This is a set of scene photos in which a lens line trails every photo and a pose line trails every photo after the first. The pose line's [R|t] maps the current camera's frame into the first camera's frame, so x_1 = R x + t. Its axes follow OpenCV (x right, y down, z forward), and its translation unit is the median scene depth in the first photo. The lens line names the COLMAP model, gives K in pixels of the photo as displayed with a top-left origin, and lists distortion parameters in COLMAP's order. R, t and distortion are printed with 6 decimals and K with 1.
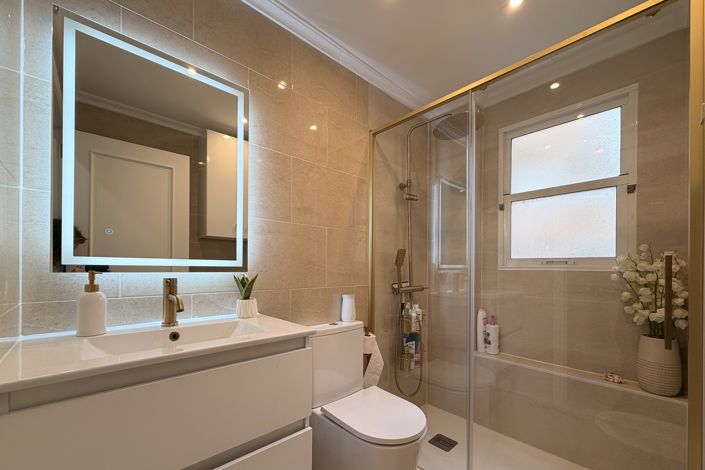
lens RADIAL K [[289.0, 0, 352.2], [0, 289.0, 268.0], [0, 0, 1]] dist [0.000655, 0.000047]
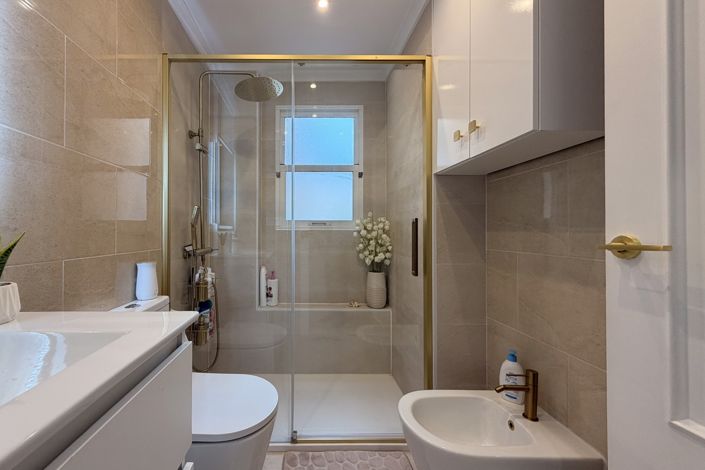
lens RADIAL K [[271.9, 0, 352.4], [0, 271.9, 228.1], [0, 0, 1]] dist [-0.001235, -0.000113]
pose [[0.678731, -0.000554, 0.734387, -0.095475], [0.004384, 0.999985, -0.003297, 0.005555], [-0.734374, 0.005457, 0.678723, 0.083878]]
